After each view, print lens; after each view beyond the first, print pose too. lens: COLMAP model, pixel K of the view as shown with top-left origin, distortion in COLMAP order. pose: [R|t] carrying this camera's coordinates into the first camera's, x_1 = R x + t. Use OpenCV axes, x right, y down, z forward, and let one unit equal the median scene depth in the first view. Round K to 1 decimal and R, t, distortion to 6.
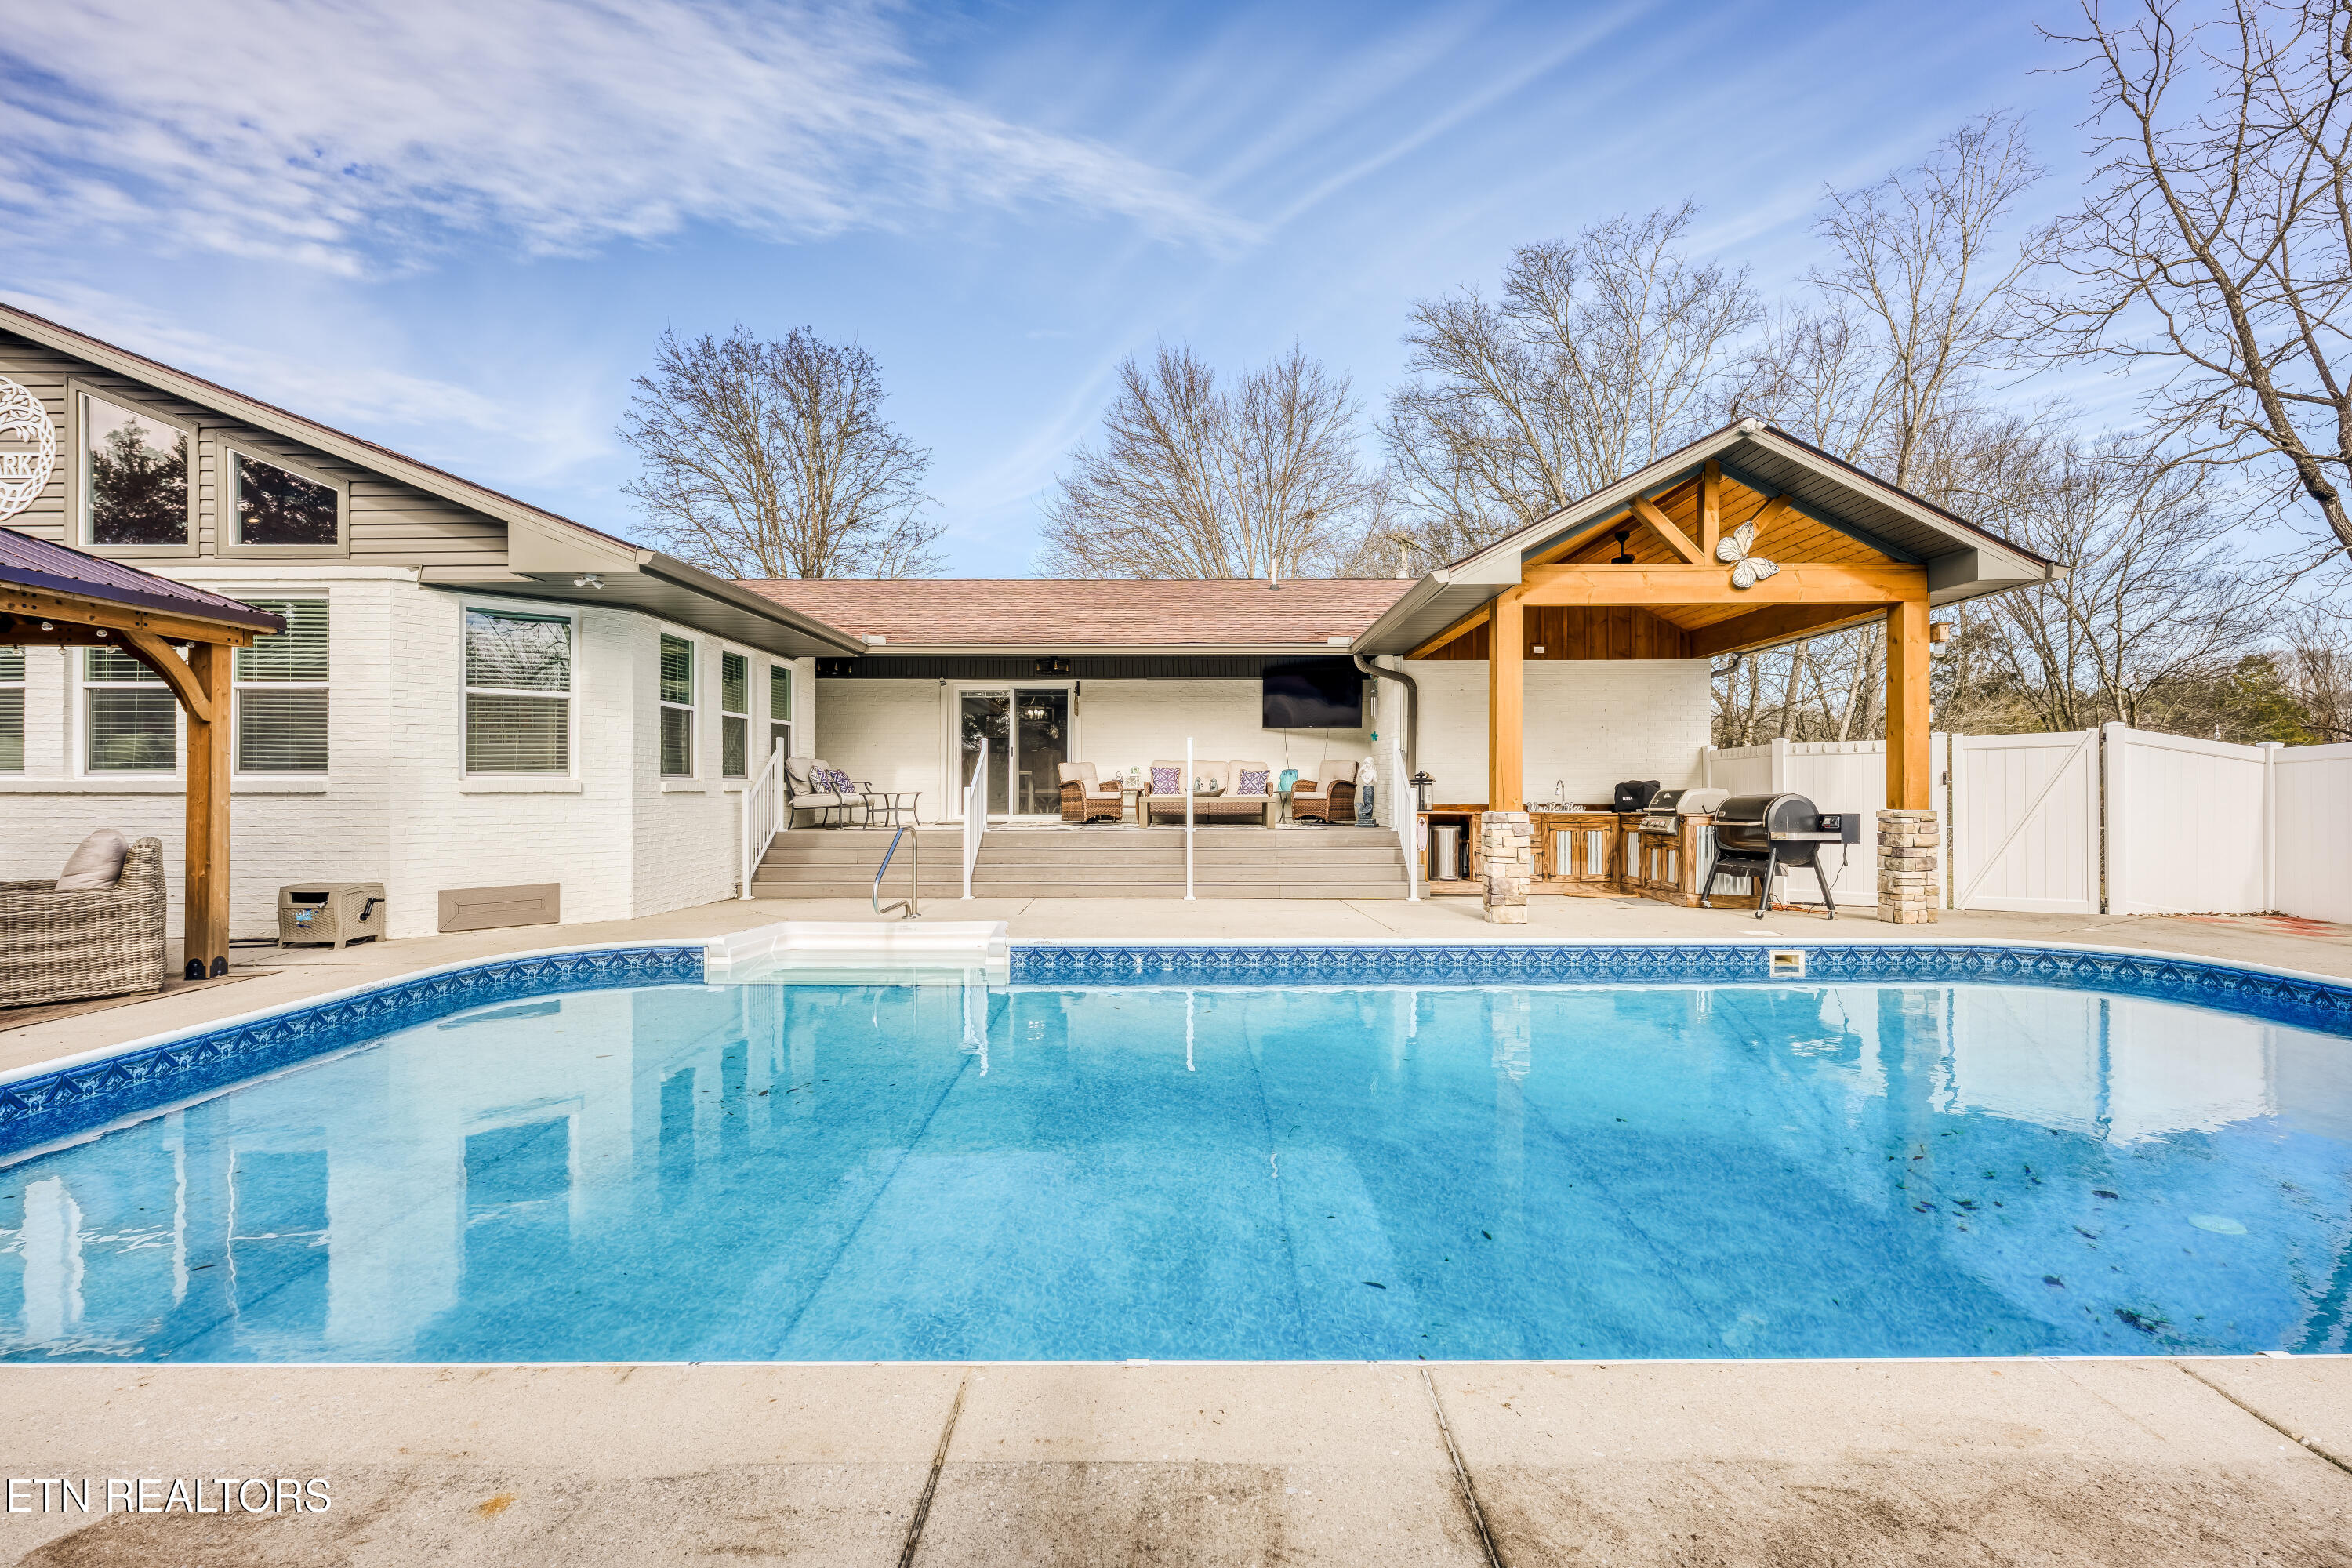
lens RADIAL K [[1064.7, 0, 1176.0], [0, 1064.7, 784.0], [0, 0, 1]] dist [-0.001646, -0.000380]
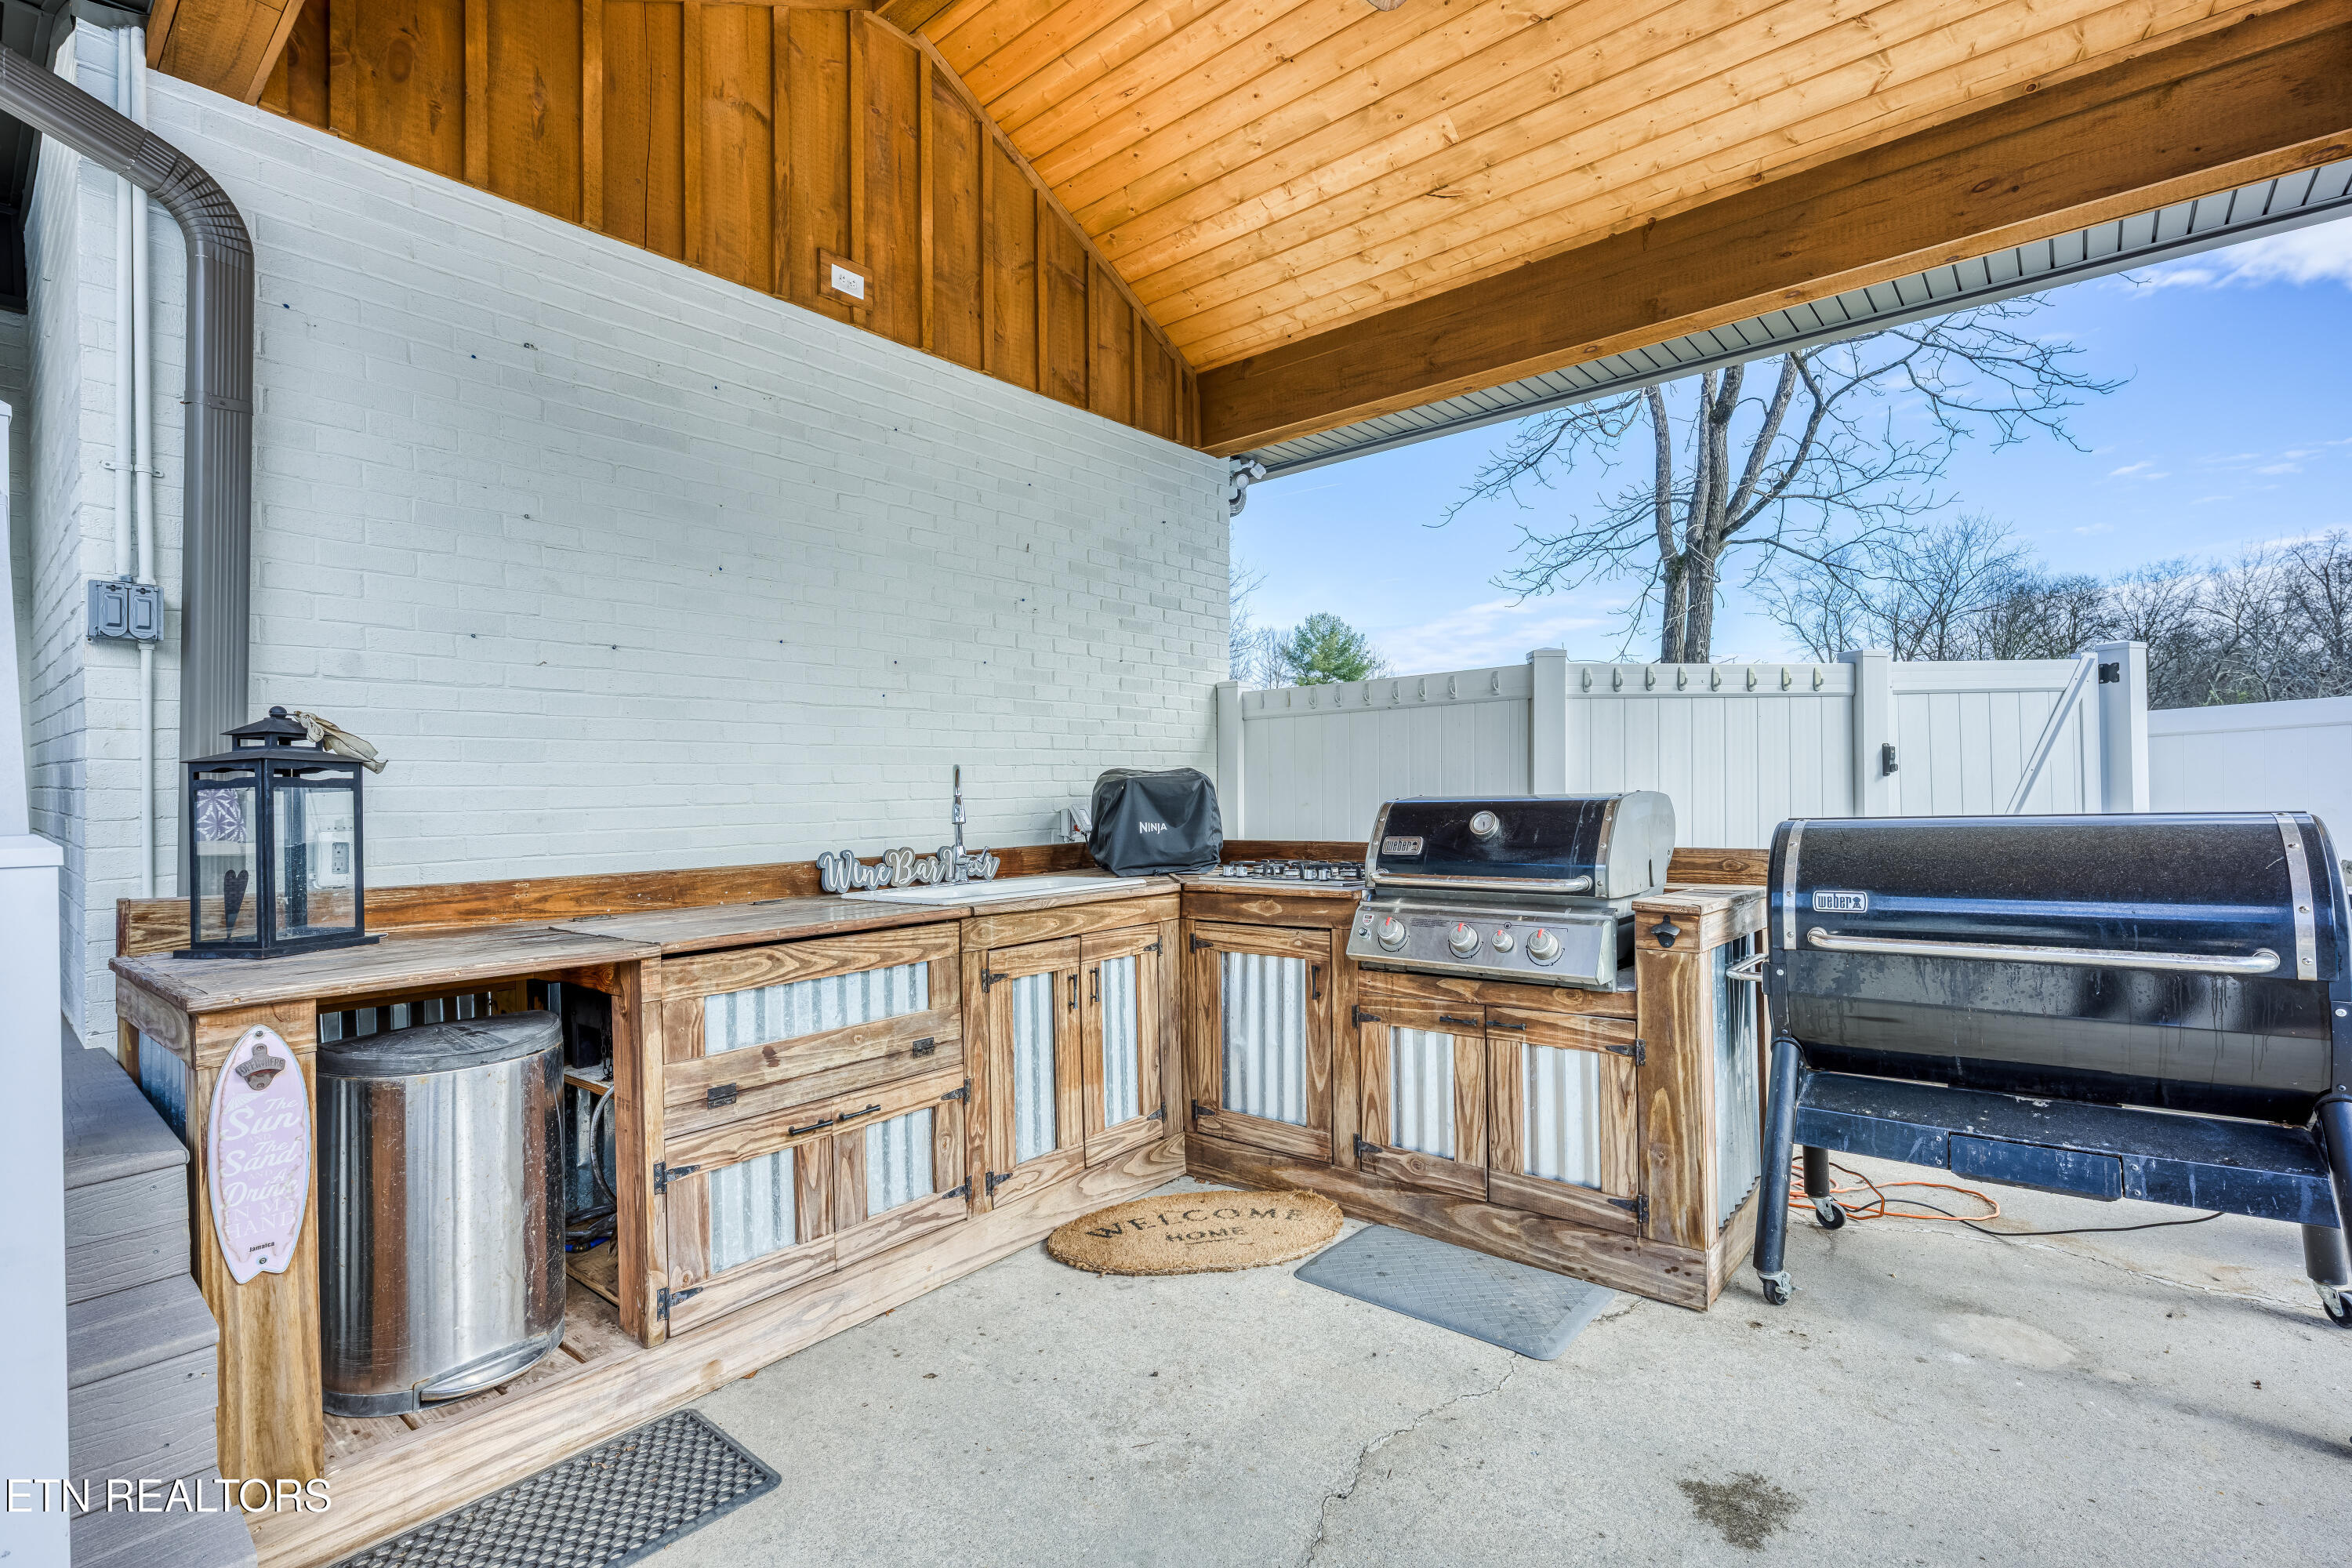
lens RADIAL K [[1064.7, 0, 1176.0], [0, 1064.7, 784.0], [0, 0, 1]] dist [-0.001646, -0.000380]
pose [[0.657560, -0.005868, 0.753379, 0.273430], [0.007742, 0.999969, 0.001031, 0.000947], [-0.753363, 0.005155, 0.657585, 1.088681]]
